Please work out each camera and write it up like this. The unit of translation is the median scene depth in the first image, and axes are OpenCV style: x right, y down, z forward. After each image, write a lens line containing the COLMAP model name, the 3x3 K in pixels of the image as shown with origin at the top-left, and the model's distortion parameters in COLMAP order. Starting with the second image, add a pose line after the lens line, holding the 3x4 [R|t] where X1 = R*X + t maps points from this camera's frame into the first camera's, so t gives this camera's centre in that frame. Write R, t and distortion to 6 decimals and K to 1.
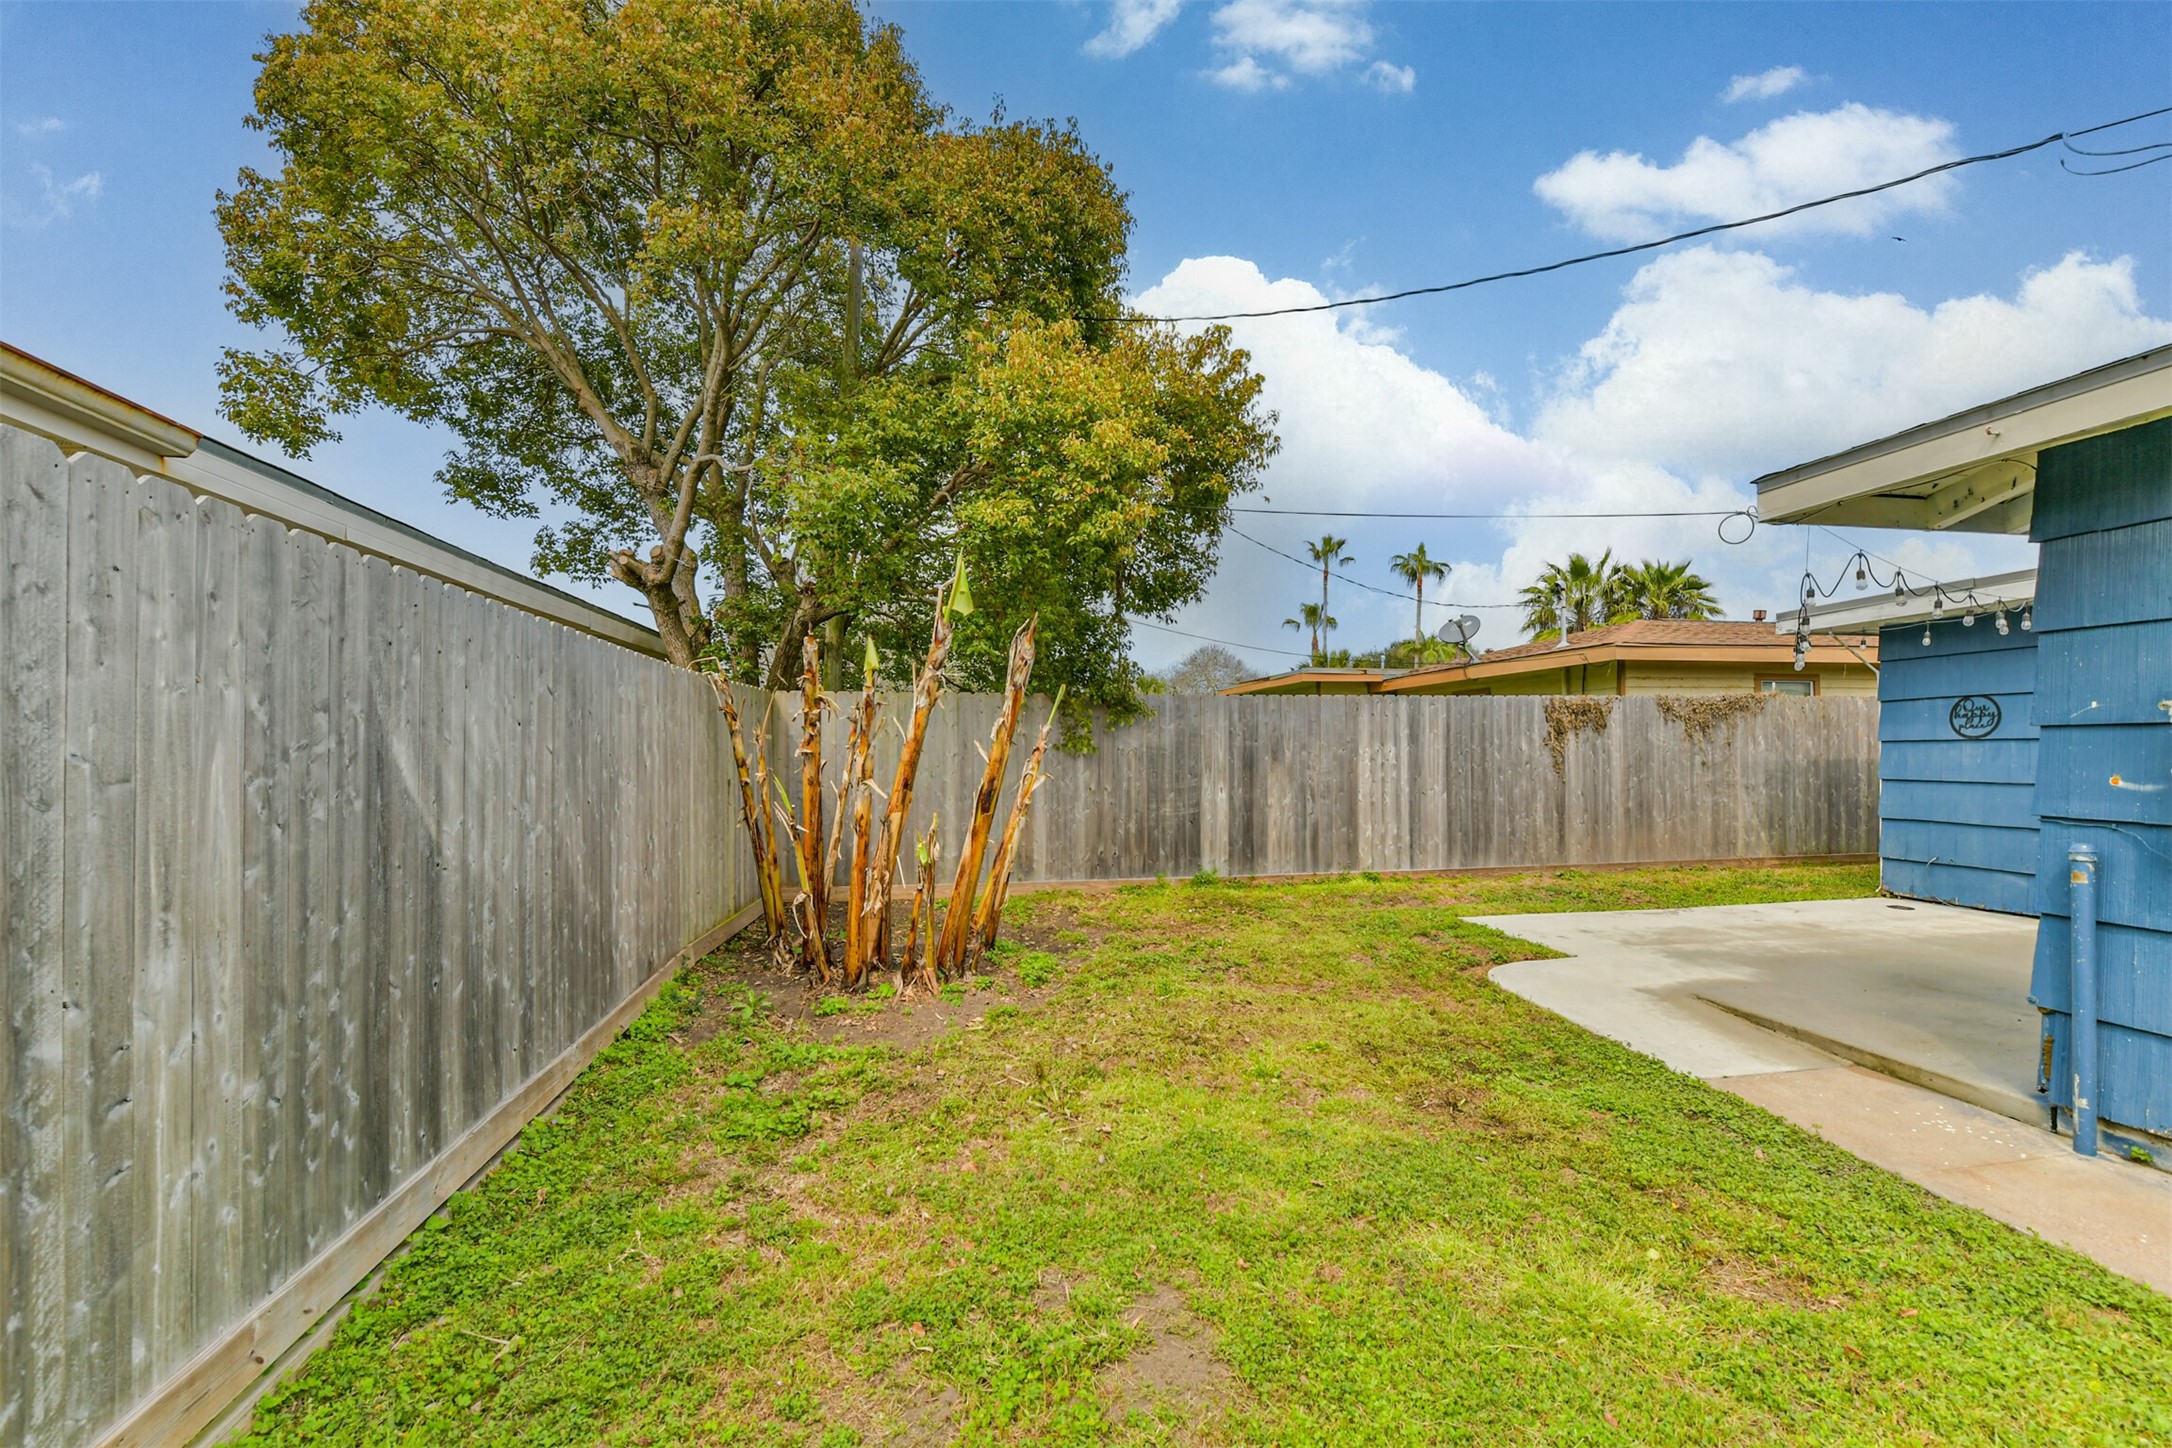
lens RADIAL K [[848.3, 0, 1082.2], [0, 848.3, 738.1], [0, 0, 1]] dist [-0.001014, -0.000106]
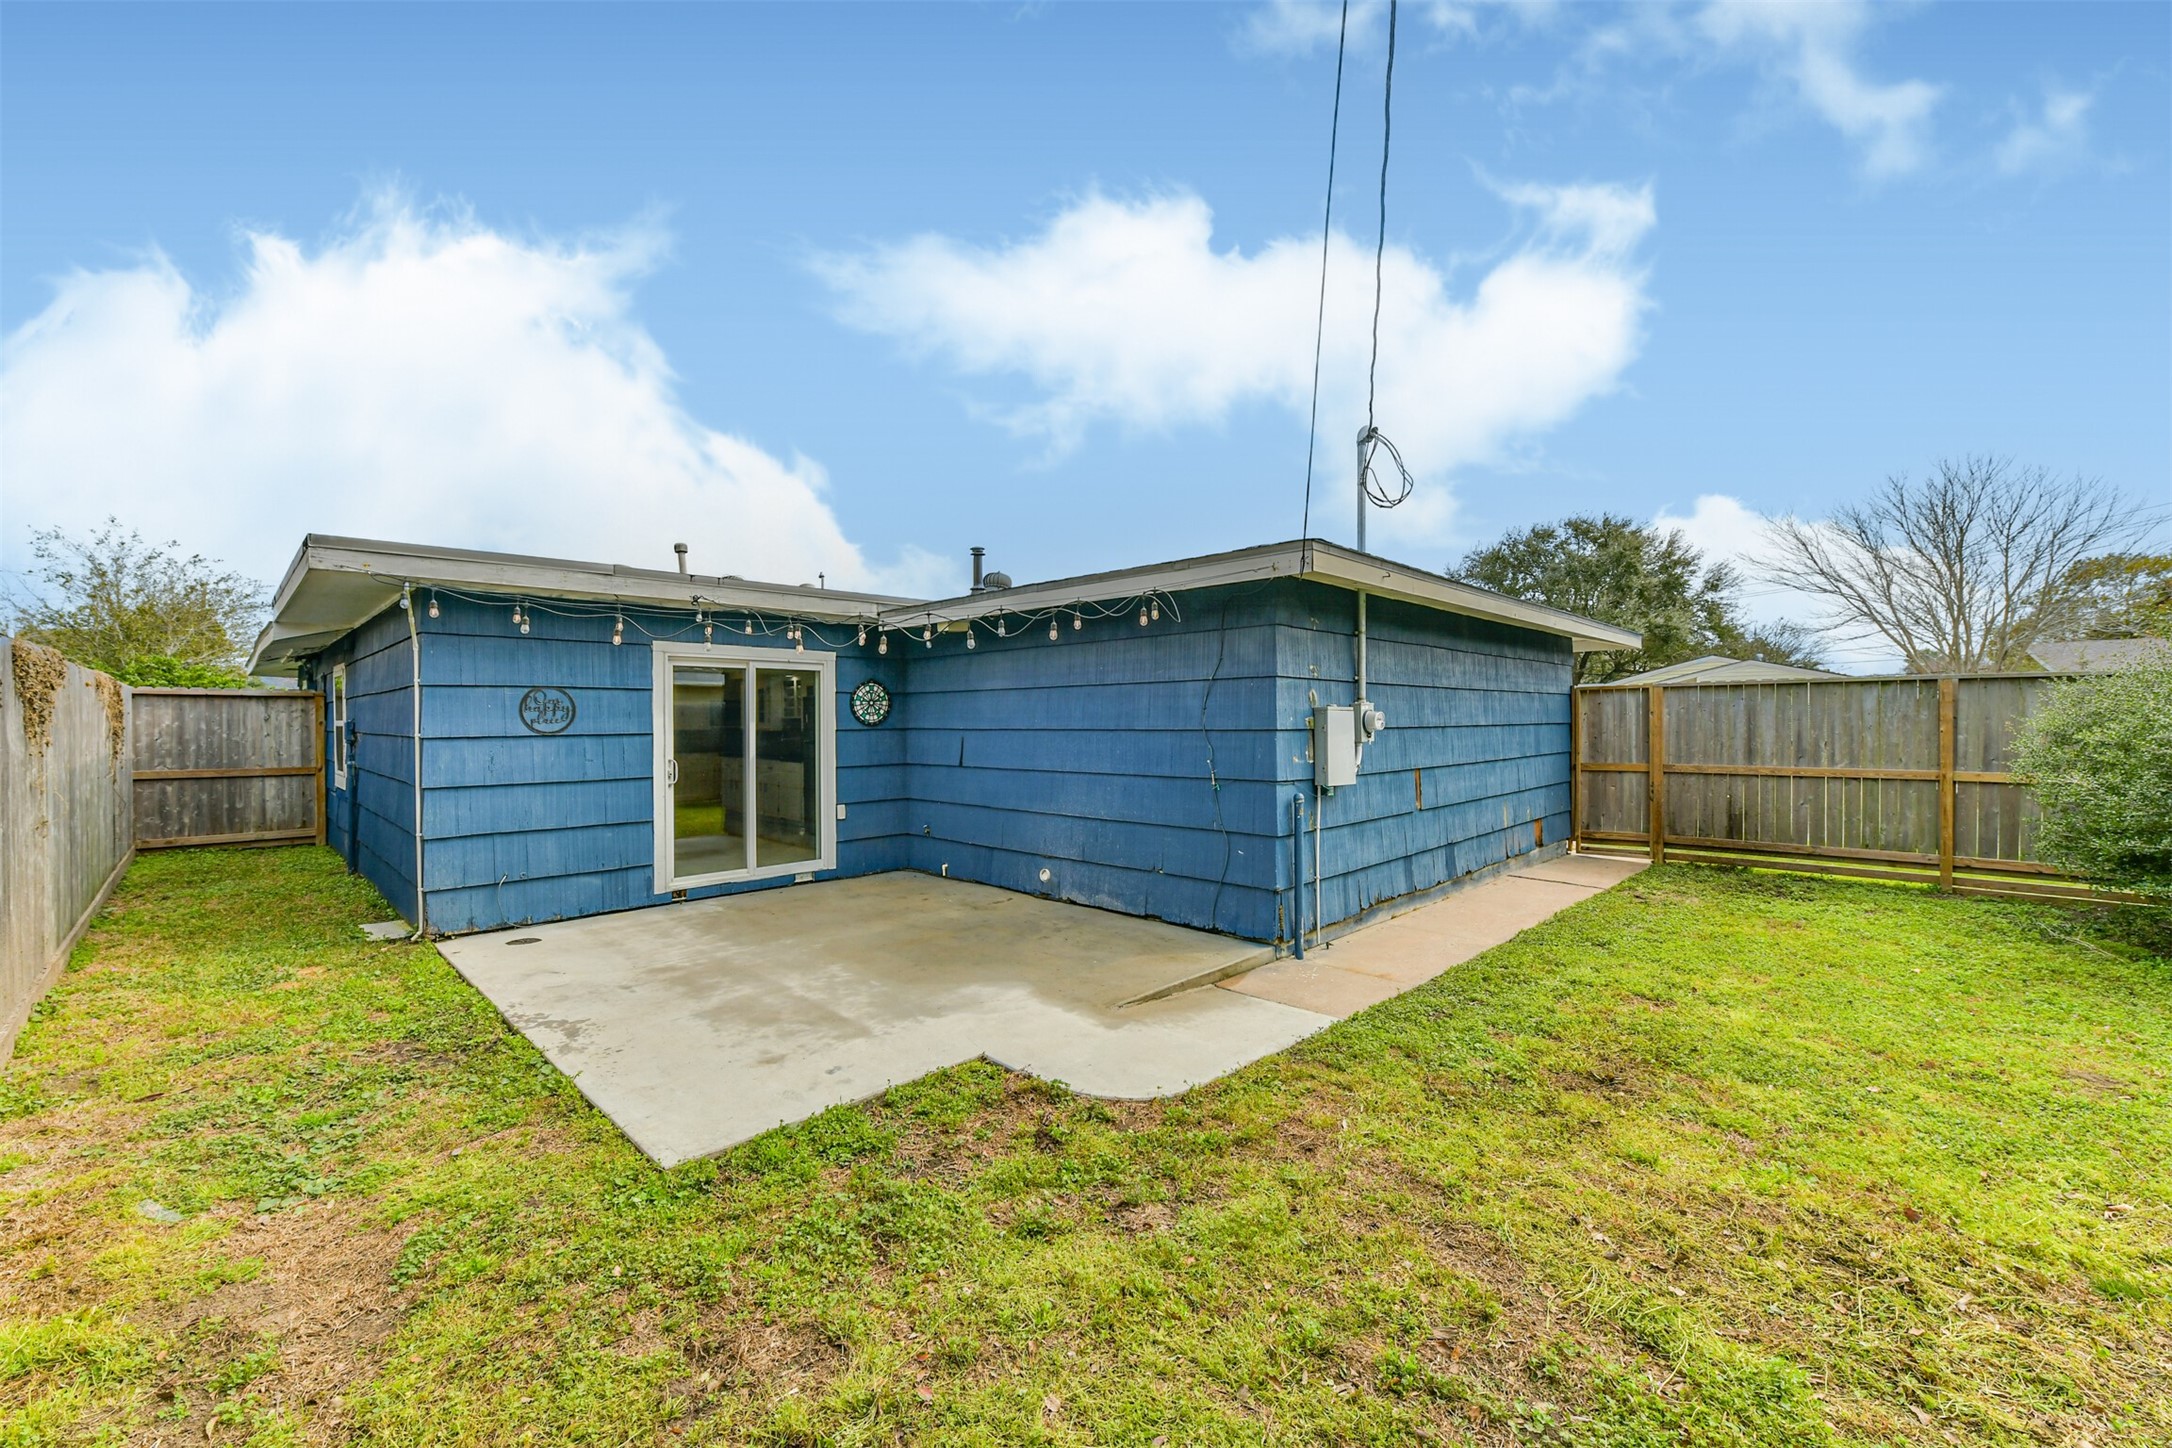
lens RADIAL K [[848.3, 0, 1082.2], [0, 848.3, 738.1], [0, 0, 1]] dist [-0.001014, -0.000106]
pose [[-0.587864, -0.007276, 0.808927, -0.017985], [-0.003132, 0.999973, 0.006719, -0.003429], [-0.808953, 0.001416, -0.587871, 1.080648]]
